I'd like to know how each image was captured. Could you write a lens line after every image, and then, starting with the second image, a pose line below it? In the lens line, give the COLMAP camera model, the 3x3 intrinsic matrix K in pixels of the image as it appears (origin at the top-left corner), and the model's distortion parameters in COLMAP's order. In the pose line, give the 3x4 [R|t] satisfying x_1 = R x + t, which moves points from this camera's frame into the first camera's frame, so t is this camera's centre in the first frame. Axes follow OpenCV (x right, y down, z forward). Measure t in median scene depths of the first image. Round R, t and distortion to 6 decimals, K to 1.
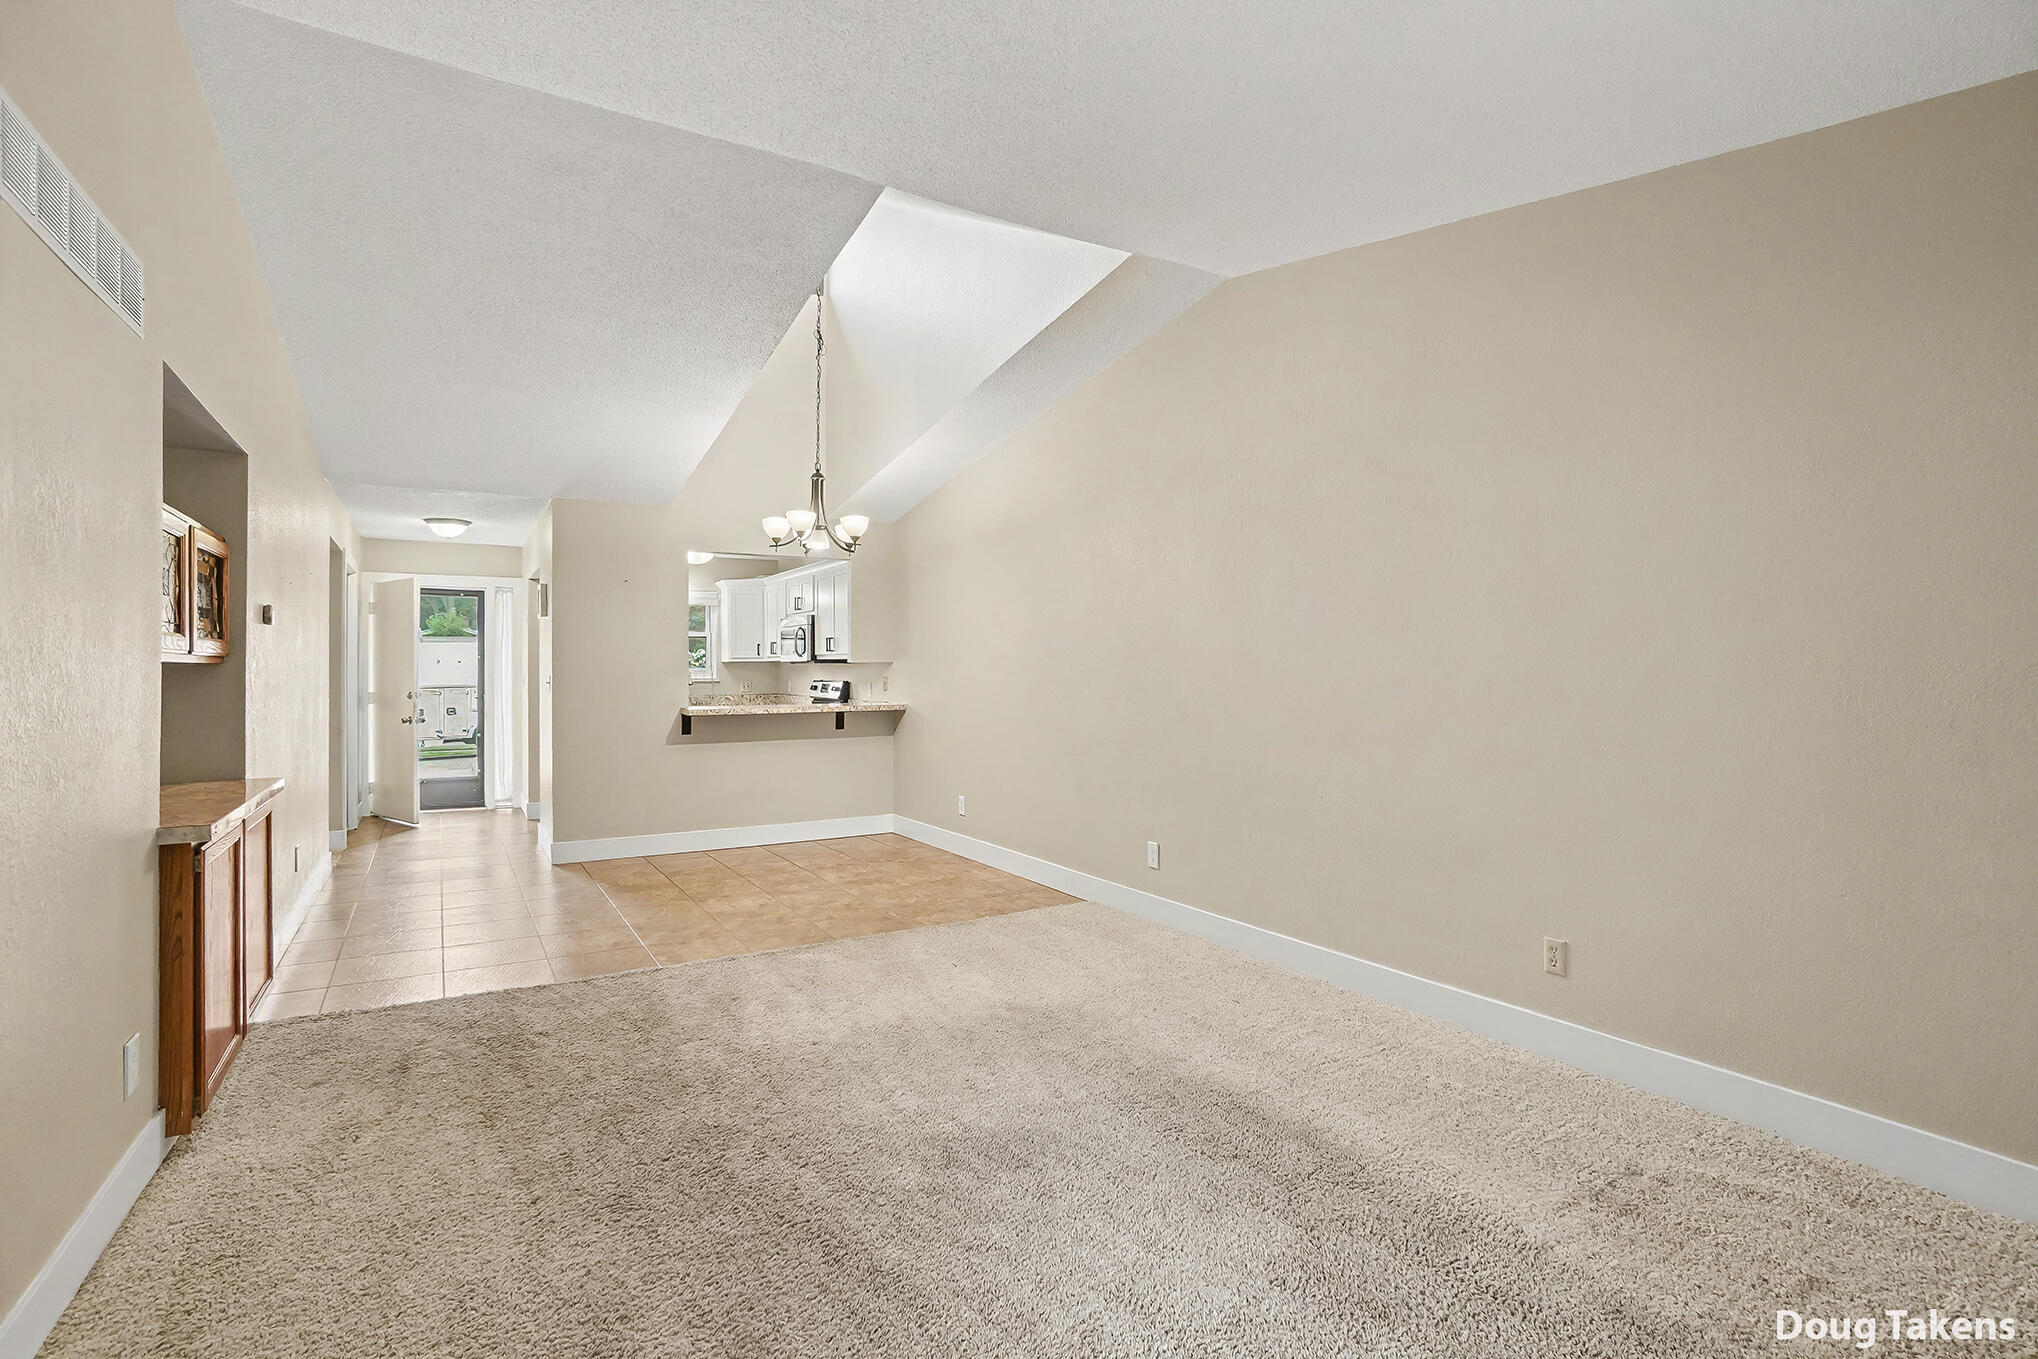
lens RADIAL K [[977.0, 0, 968.0], [0, 977.0, 639.6], [0, 0, 1]] dist [-0.085543, 0.031120]
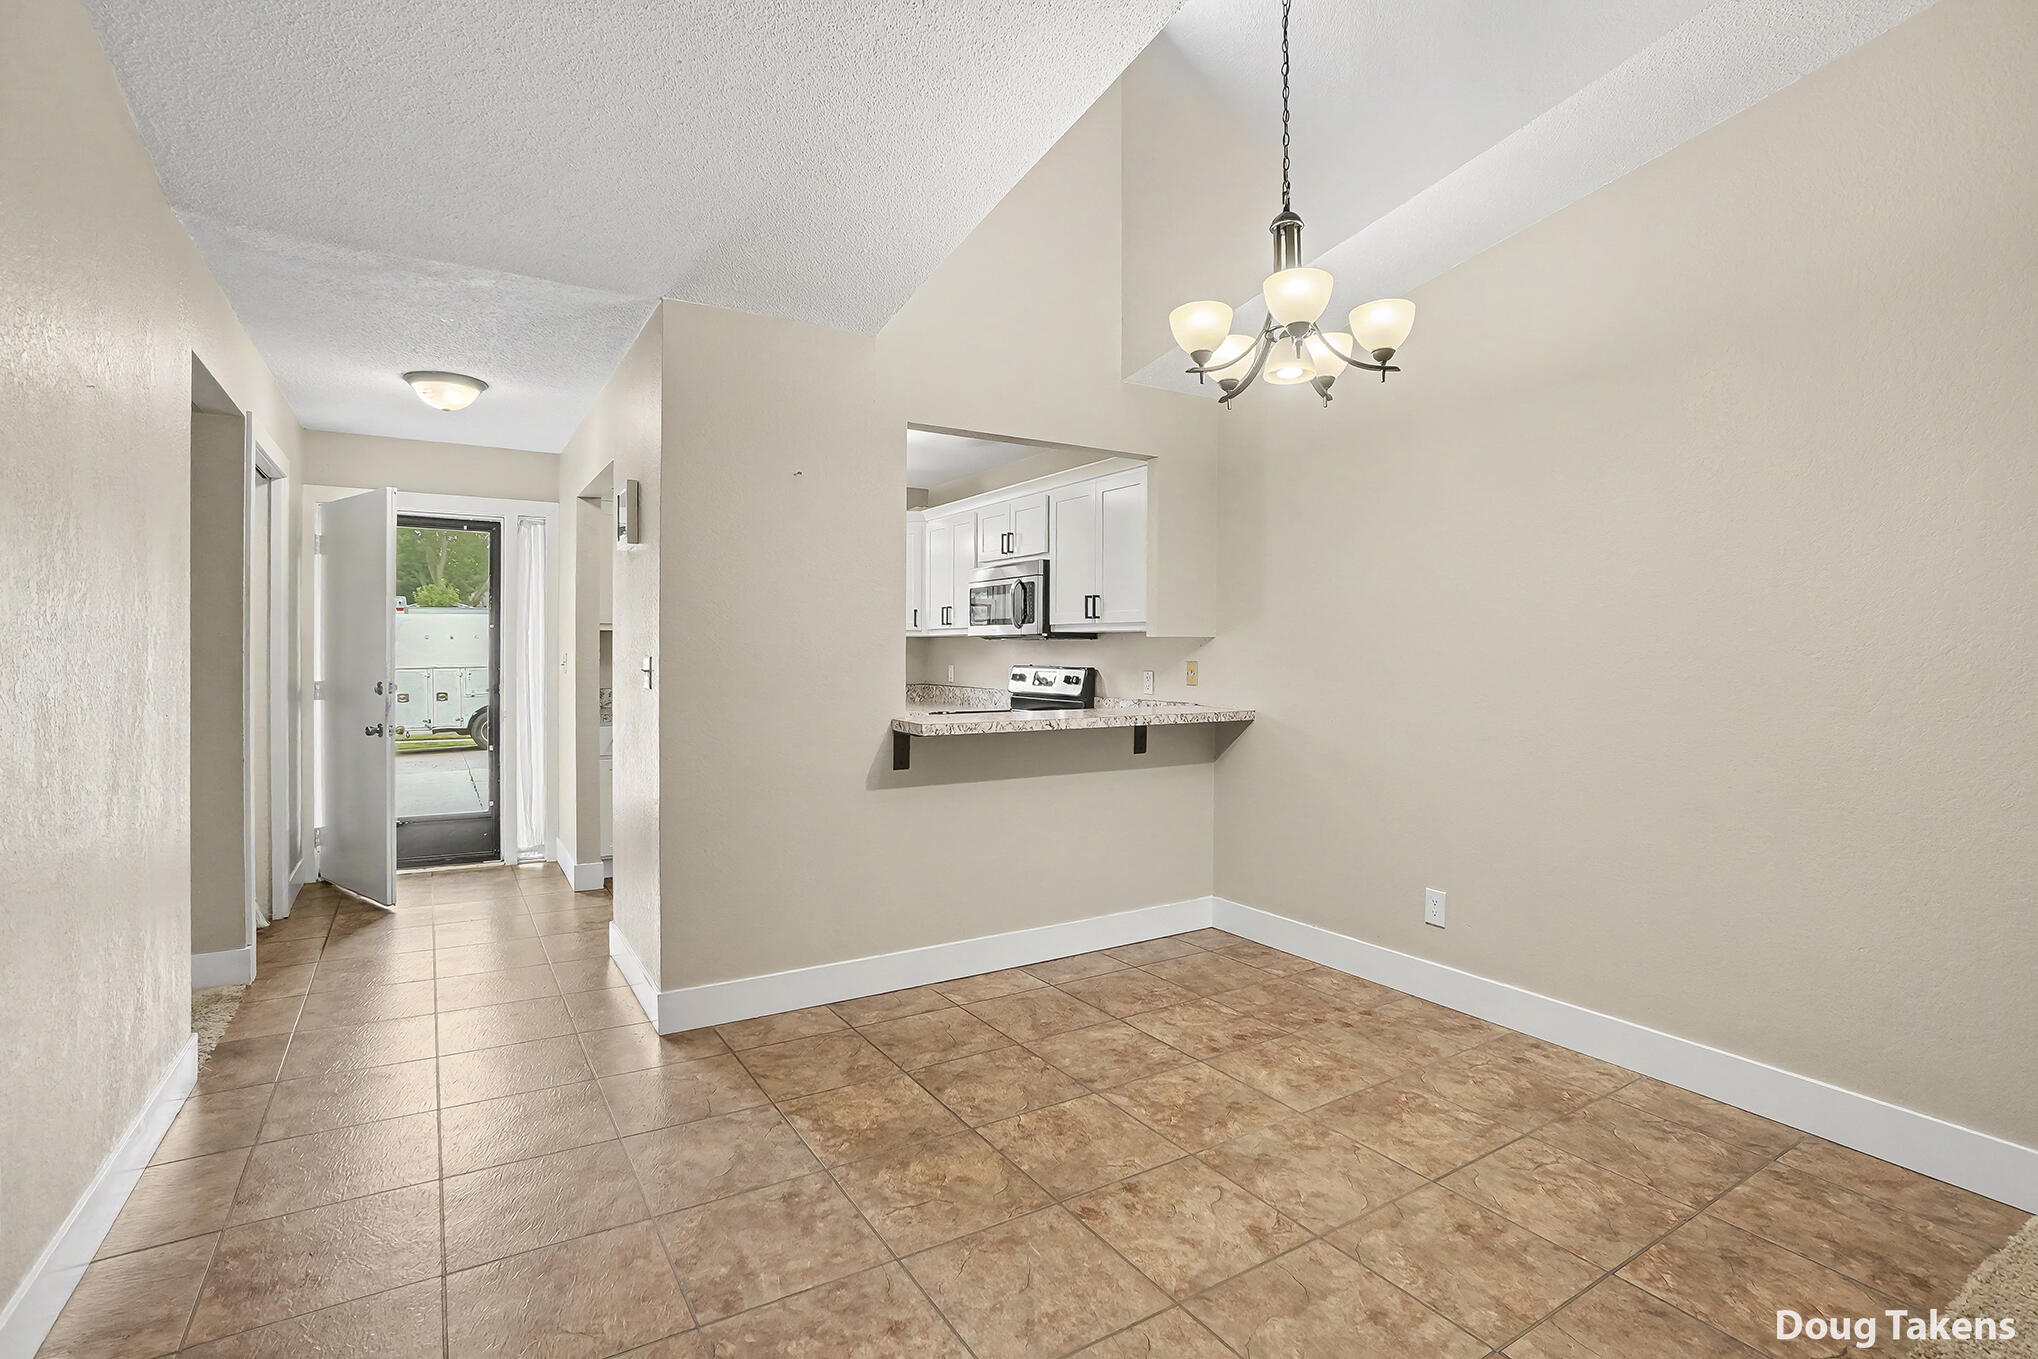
lens RADIAL K [[977.0, 0, 968.0], [0, 977.0, 639.6], [0, 0, 1]] dist [-0.085543, 0.031120]
pose [[0.999919, 0.008760, 0.009281, -0.215890], [-0.008913, 0.999824, 0.016511, 0.015154], [-0.009135, -0.016593, 0.999821, 0.388839]]
